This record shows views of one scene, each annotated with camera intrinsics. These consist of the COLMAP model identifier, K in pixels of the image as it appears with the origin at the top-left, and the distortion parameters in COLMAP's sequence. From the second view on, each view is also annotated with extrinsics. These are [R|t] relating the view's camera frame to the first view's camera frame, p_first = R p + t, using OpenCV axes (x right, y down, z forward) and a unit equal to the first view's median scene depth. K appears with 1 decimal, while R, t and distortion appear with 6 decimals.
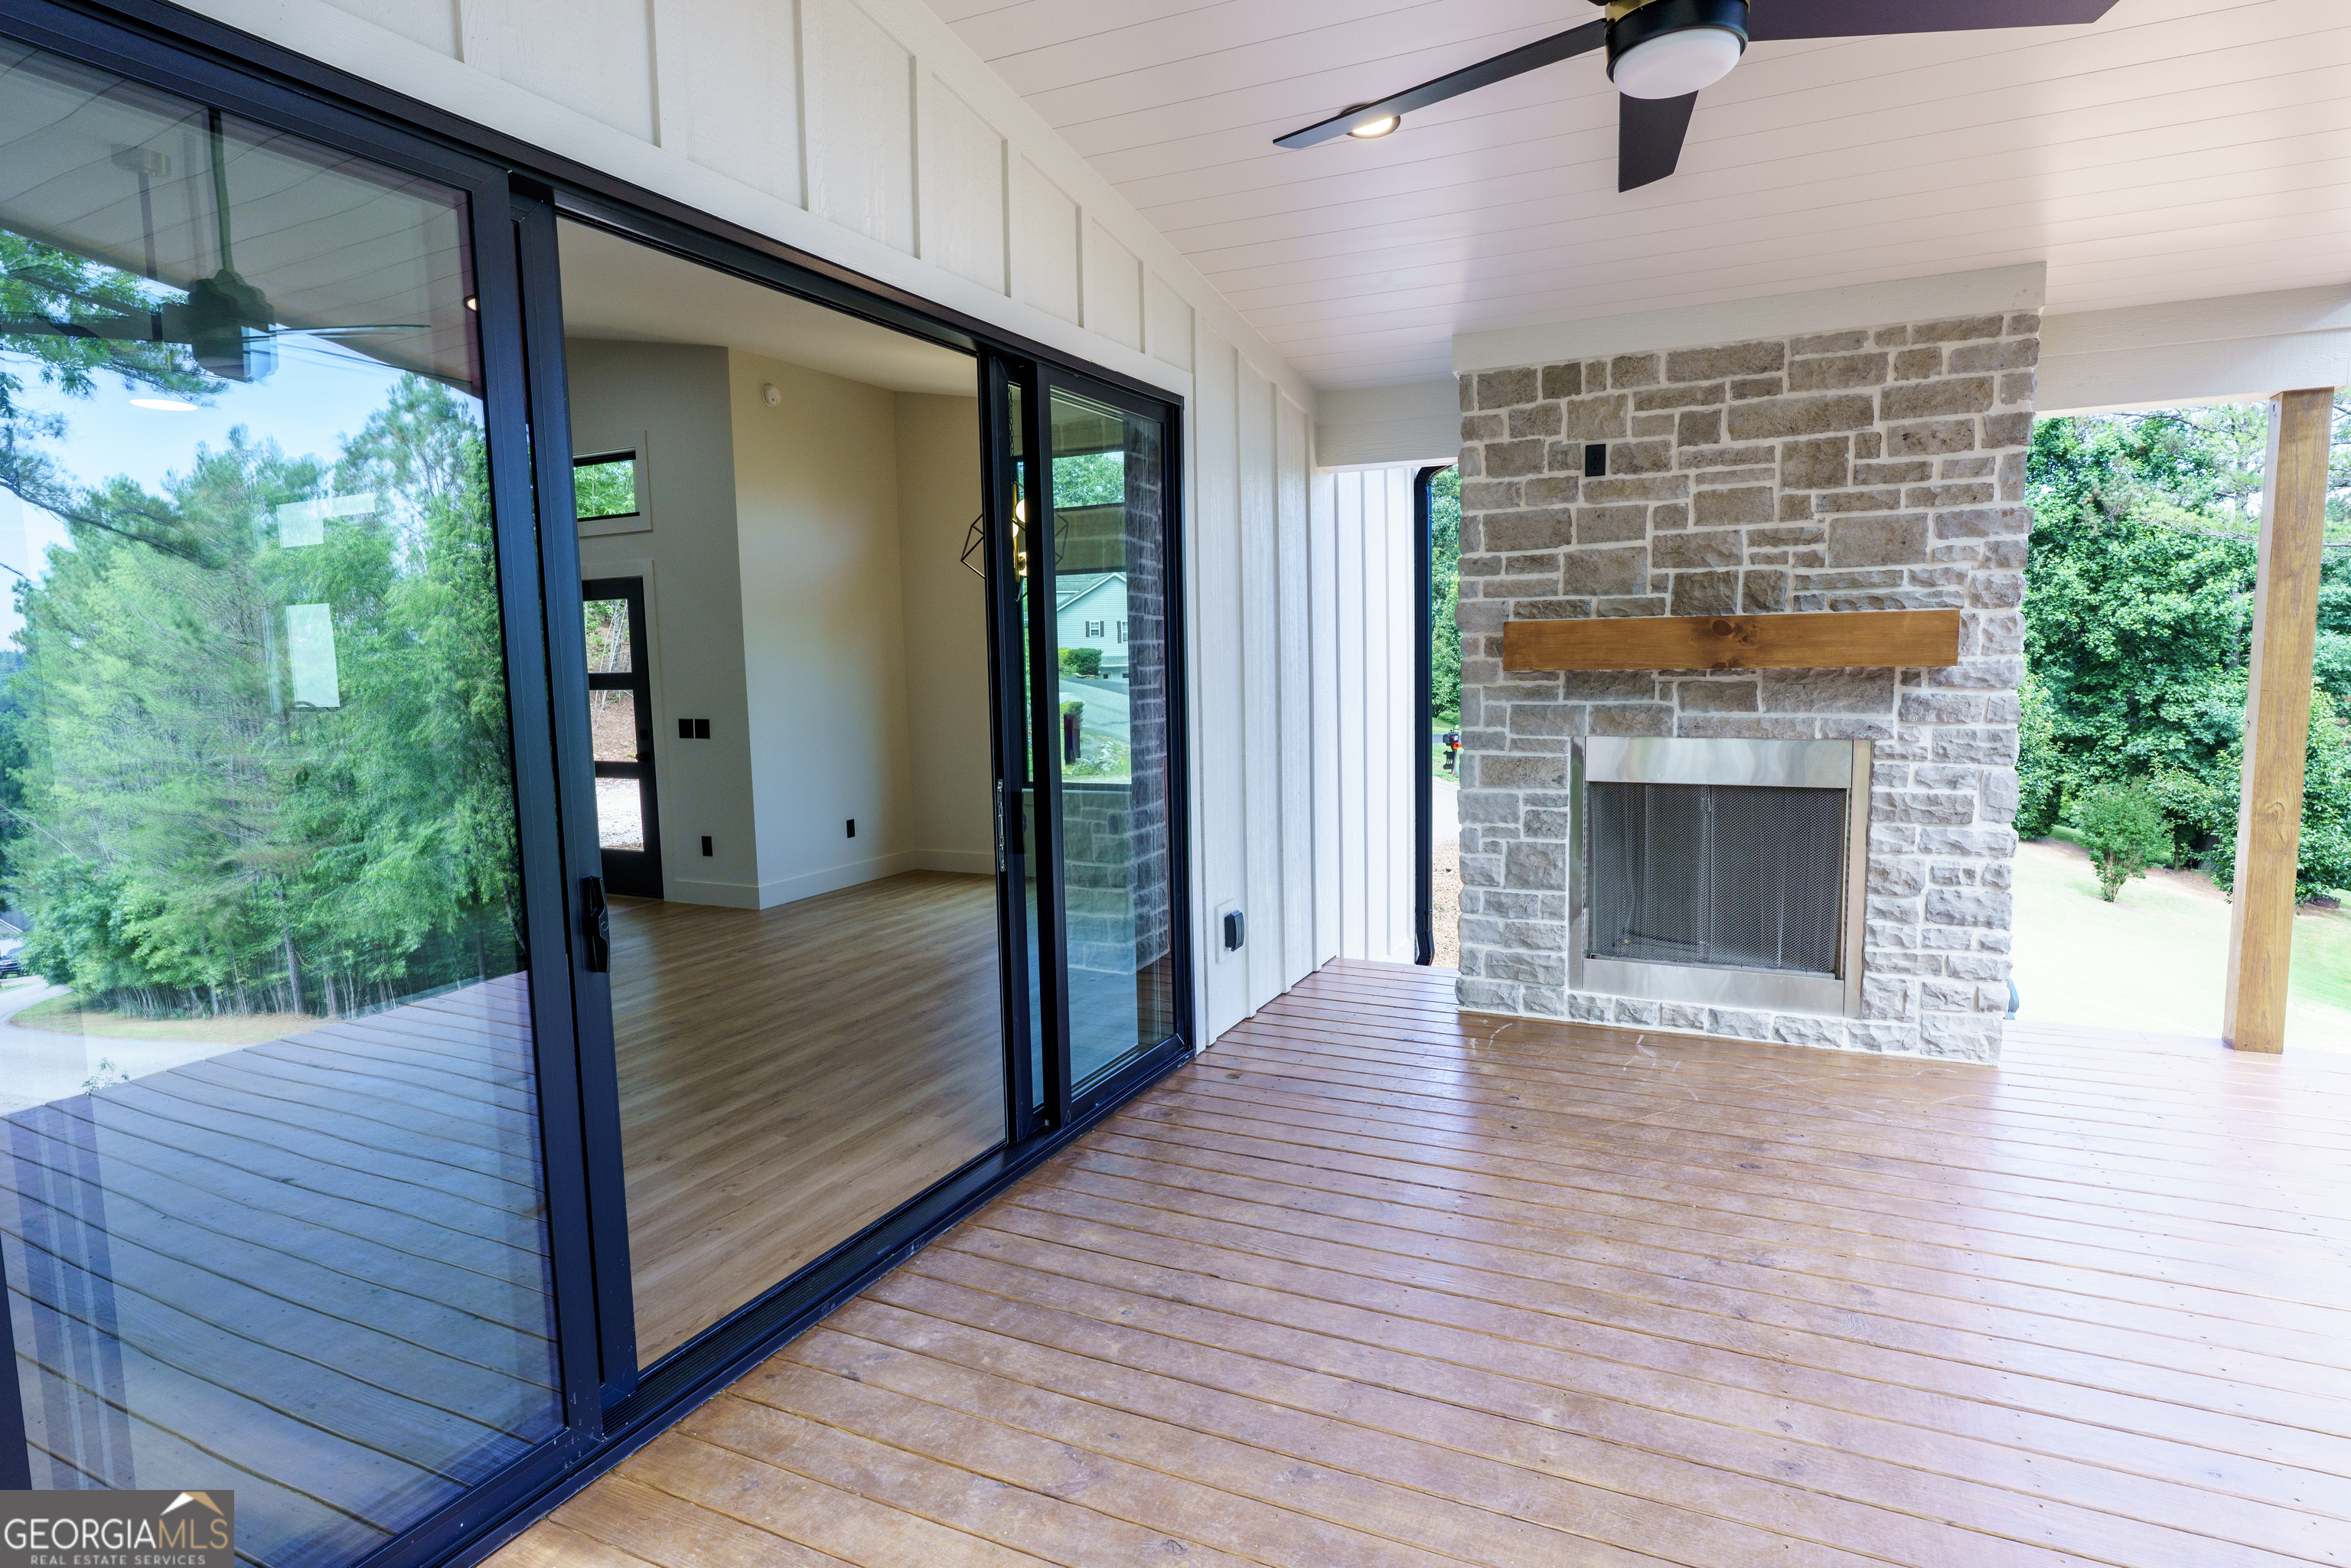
lens RADIAL K [[1267.6, 0, 1169.6], [0, 1267.6, 787.1], [0, 0, 1]] dist [-0.003654, 0.002215]
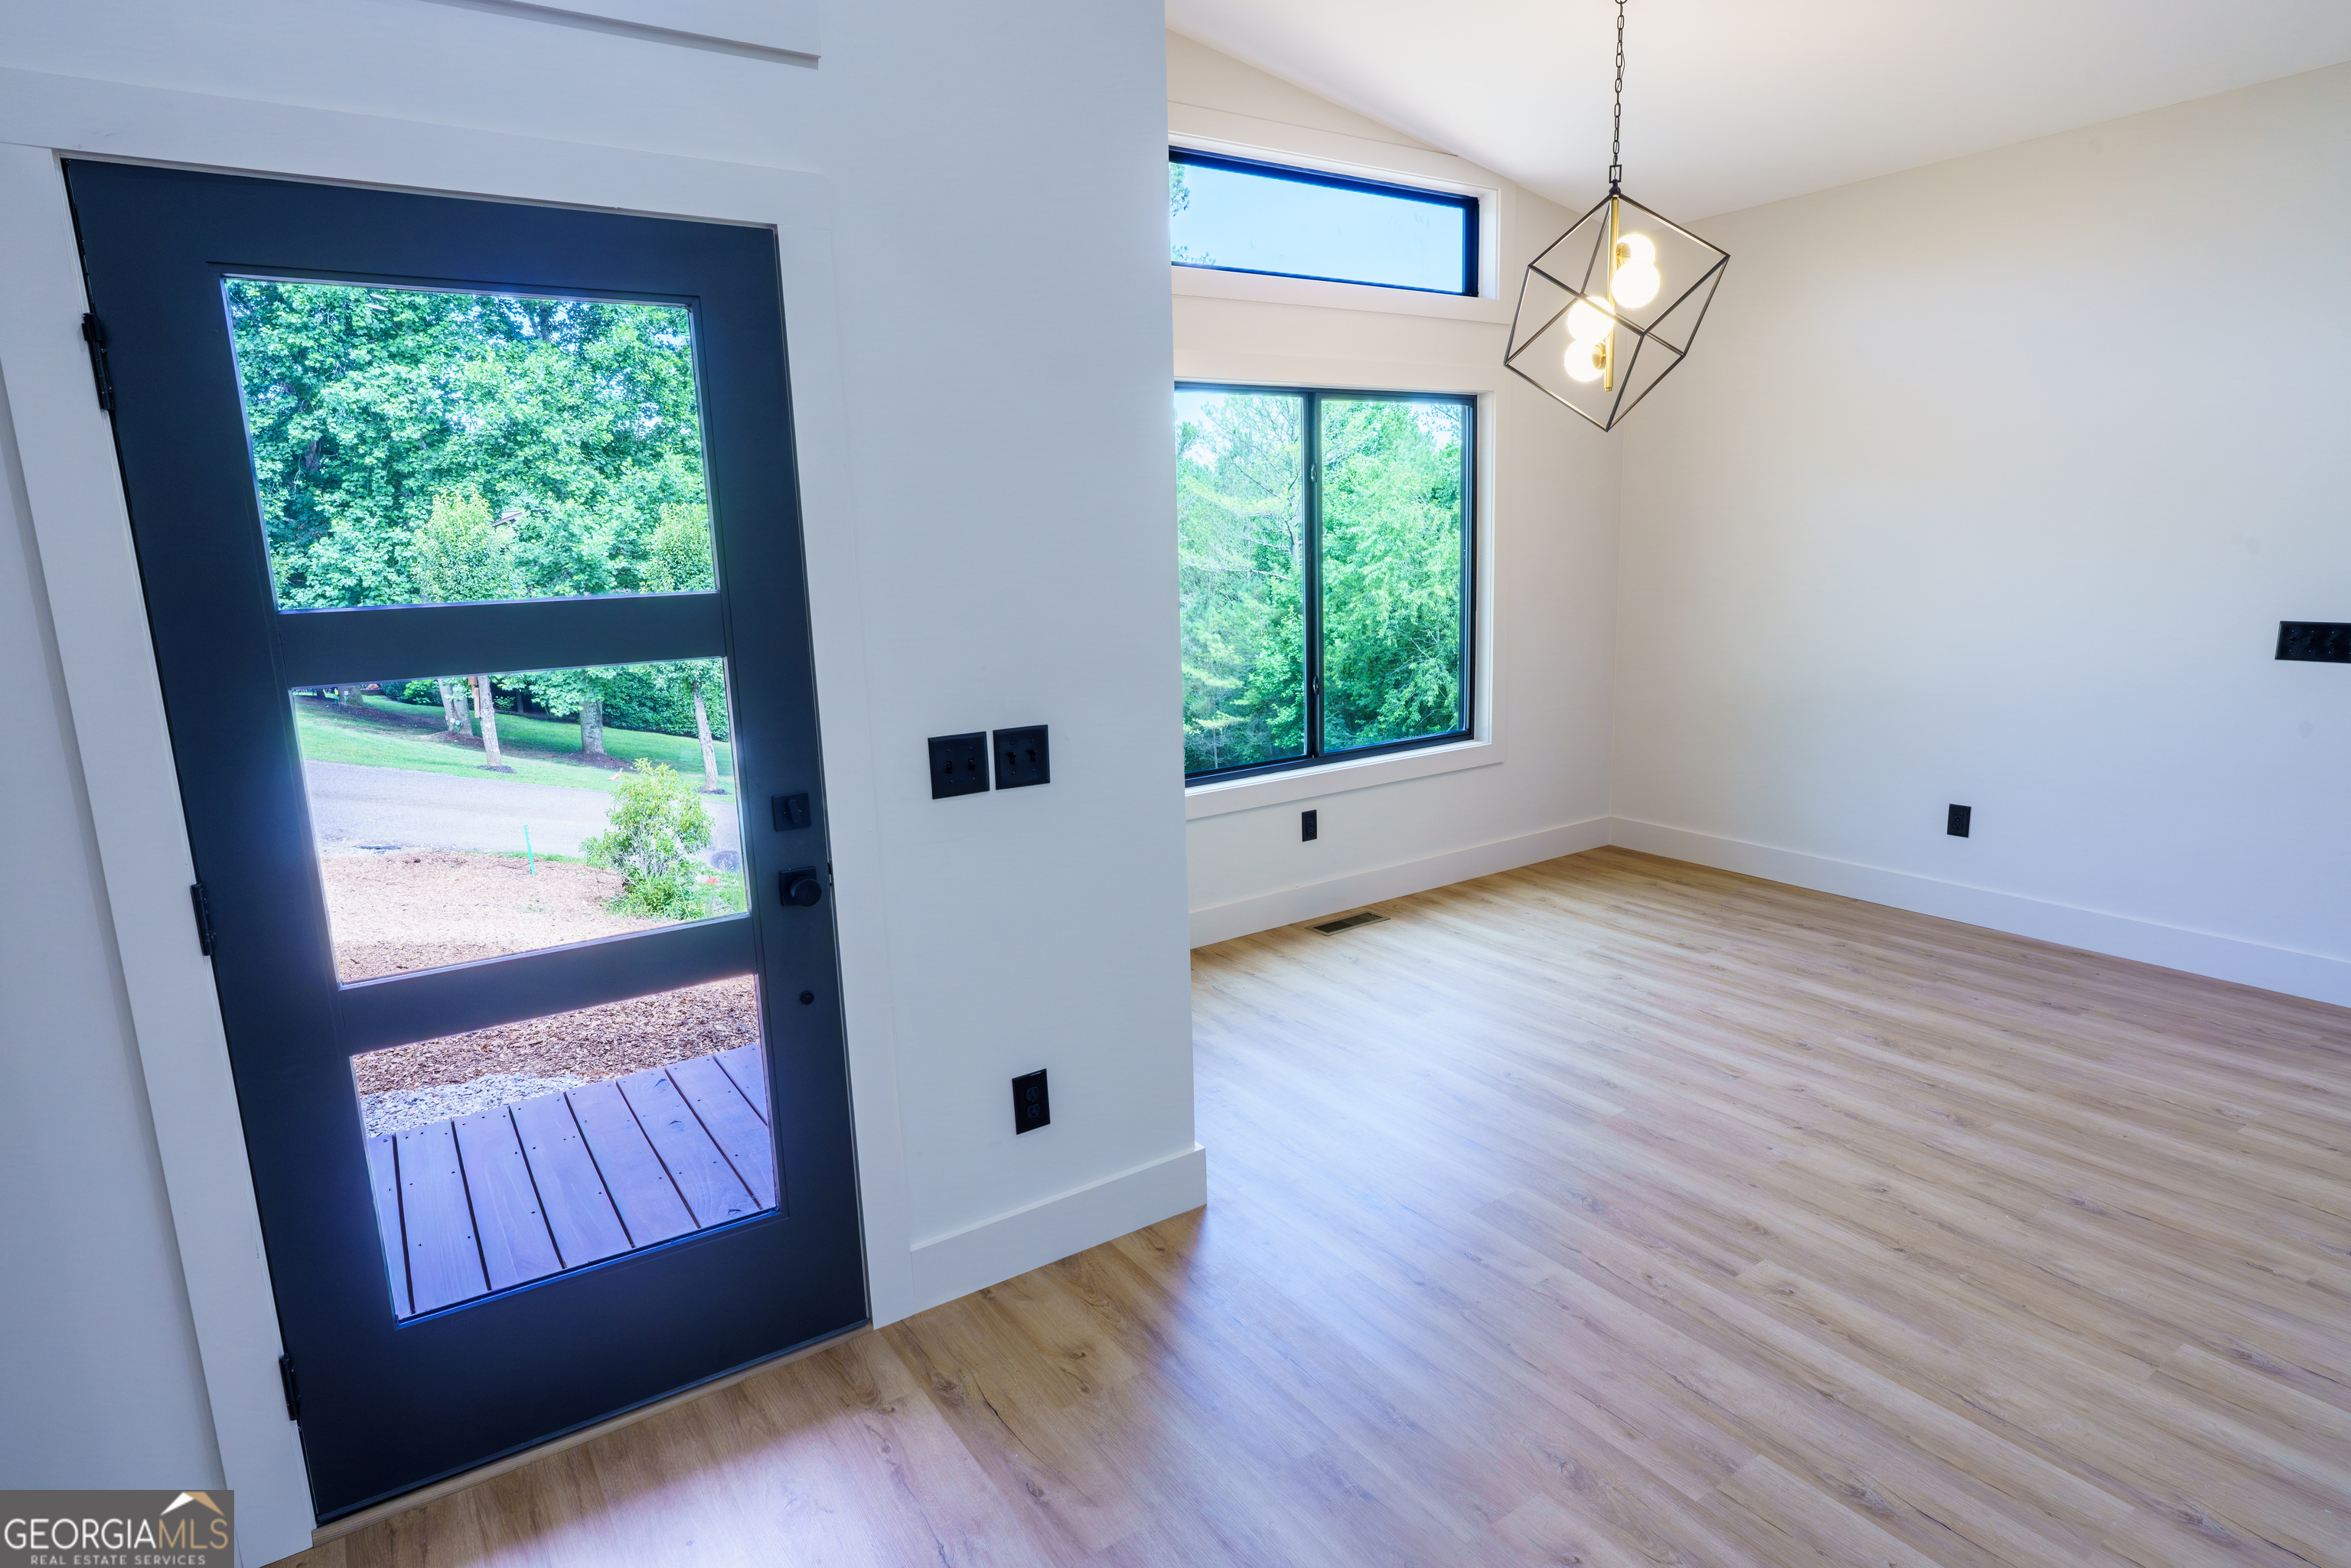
lens RADIAL K [[1267.6, 0, 1169.6], [0, 1267.6, 787.1], [0, 0, 1]] dist [-0.003654, 0.002215]
pose [[0.501268, -0.161310, 0.850123, -0.613105], [0.109515, 0.986396, 0.122593, -0.072364], [-0.858334, 0.031649, 0.512115, 0.785216]]
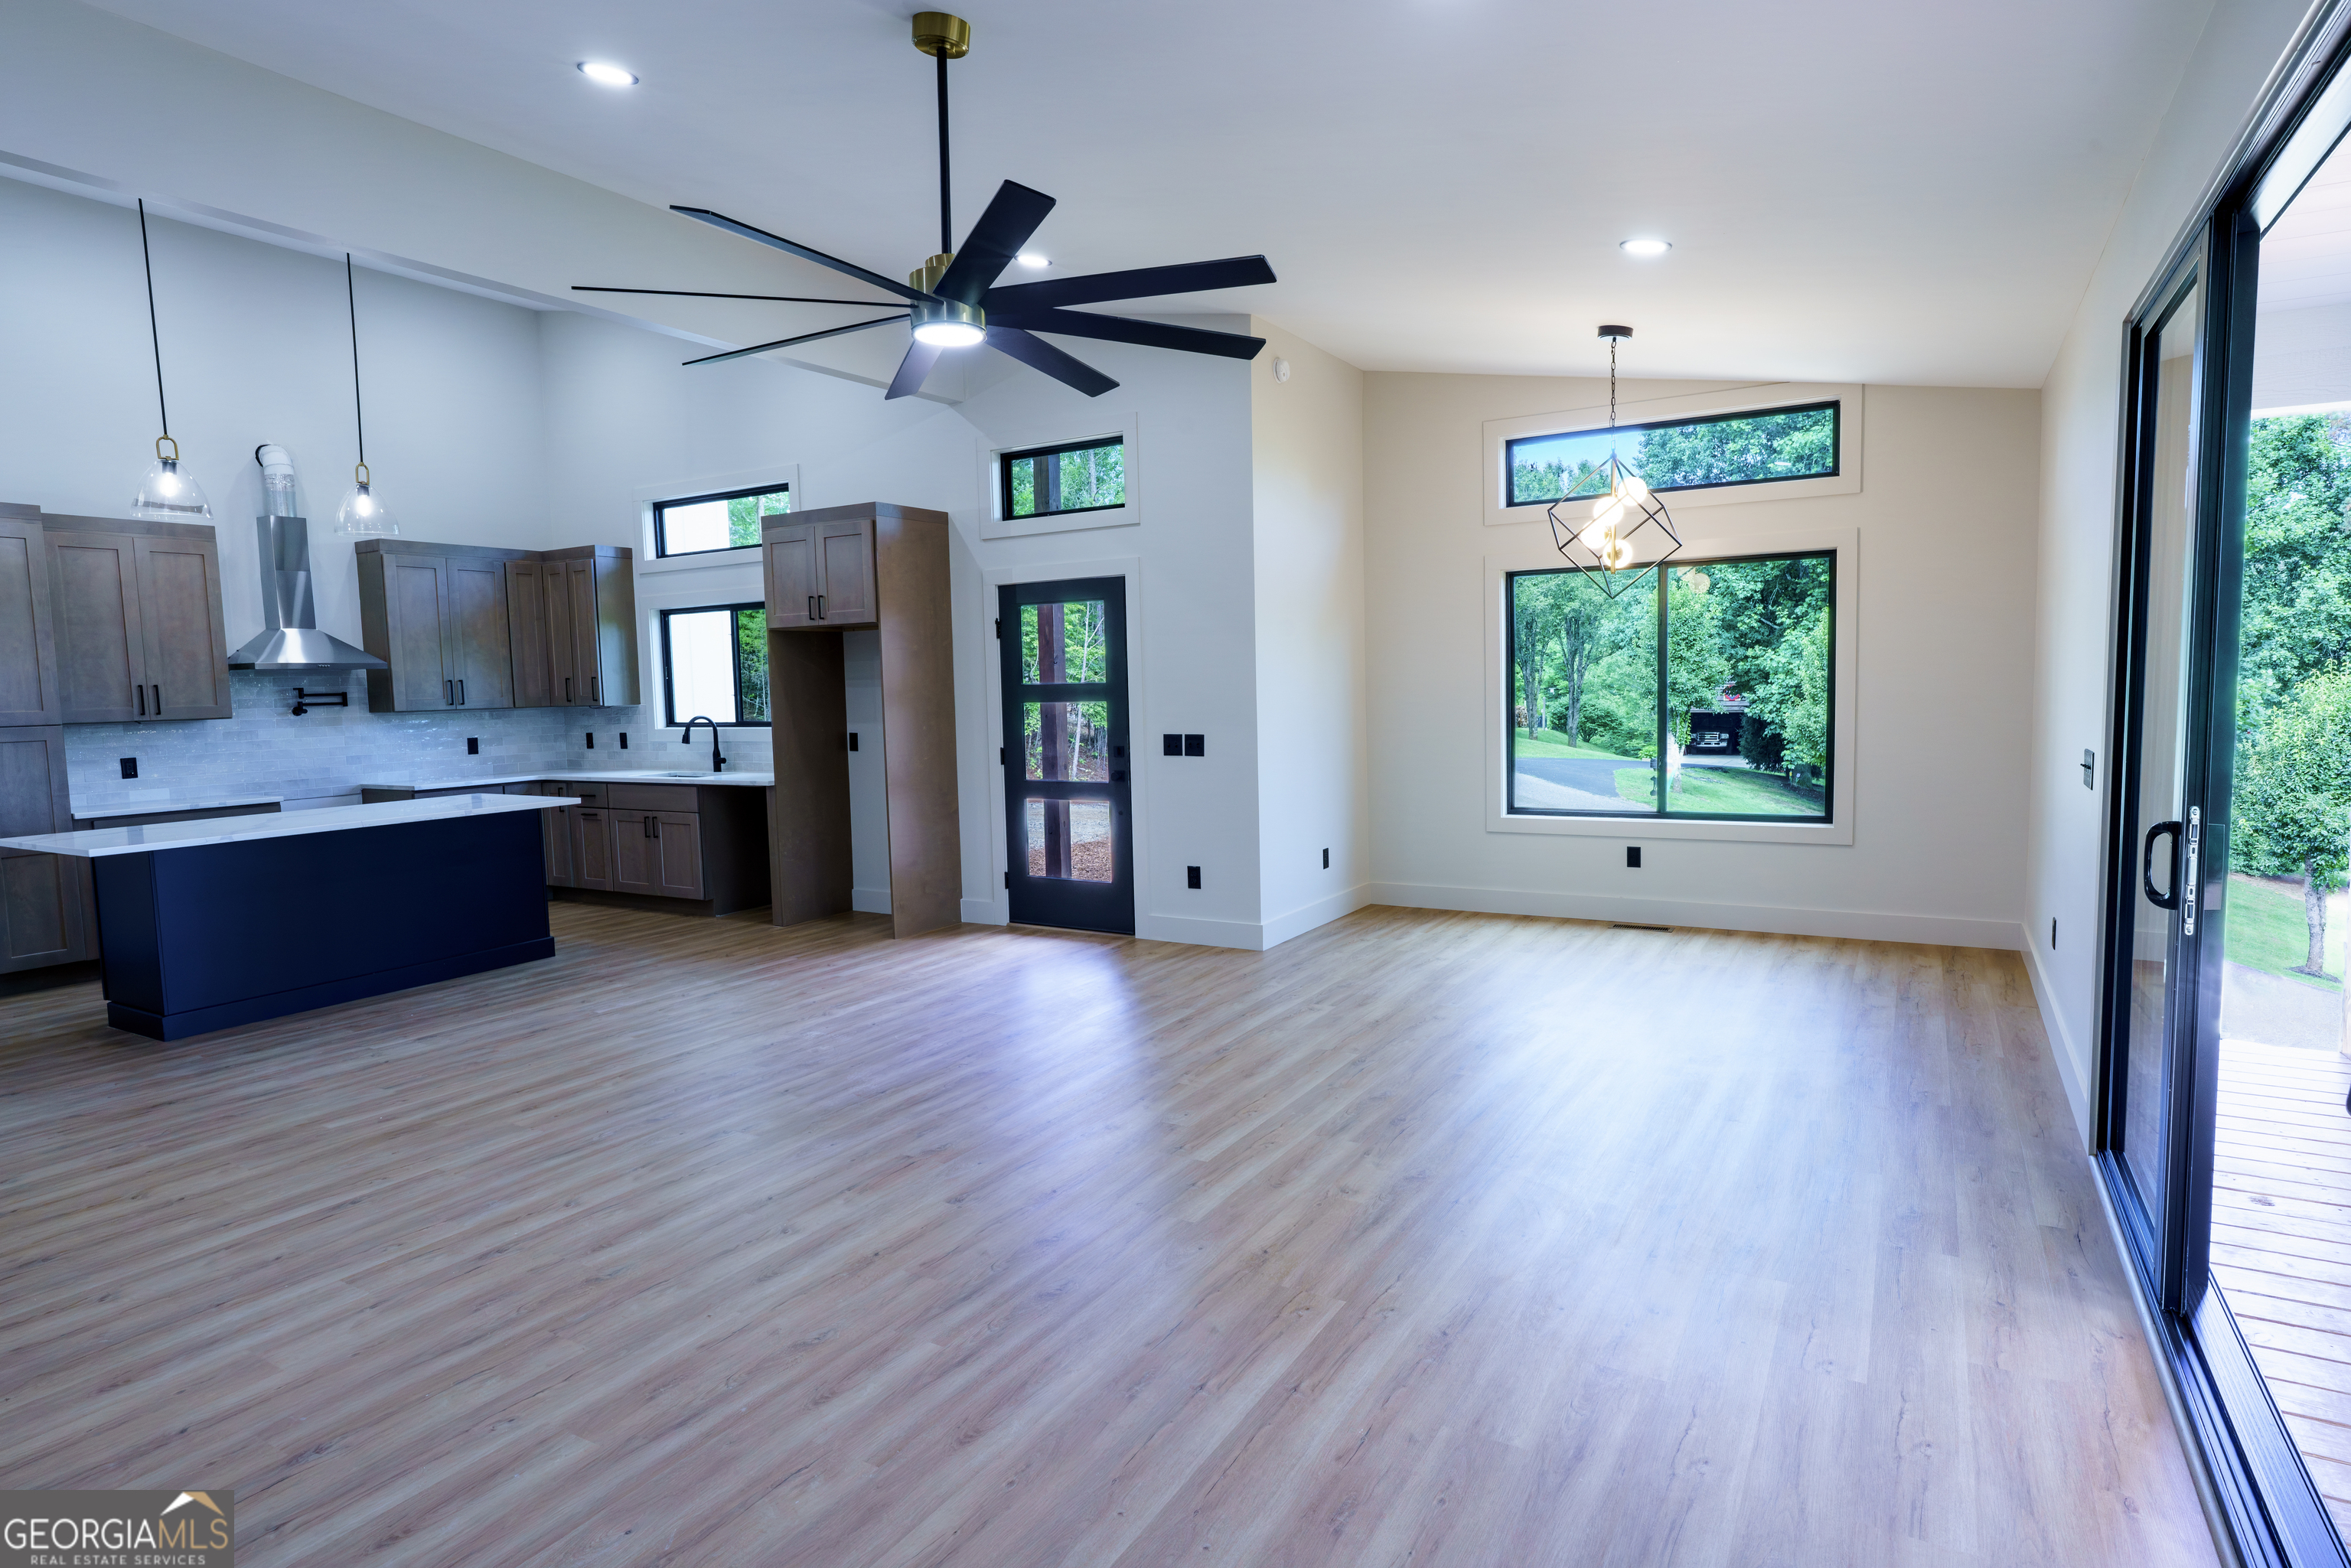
lens RADIAL K [[1267.6, 0, 1169.6], [0, 1267.6, 787.1], [0, 0, 1]] dist [-0.003654, 0.002215]
pose [[0.996755, 0.006075, -0.080265, -0.307957], [-0.007585, 0.999800, -0.018513, 0.000000], [0.080136, 0.019061, 0.996602, 0.110237]]
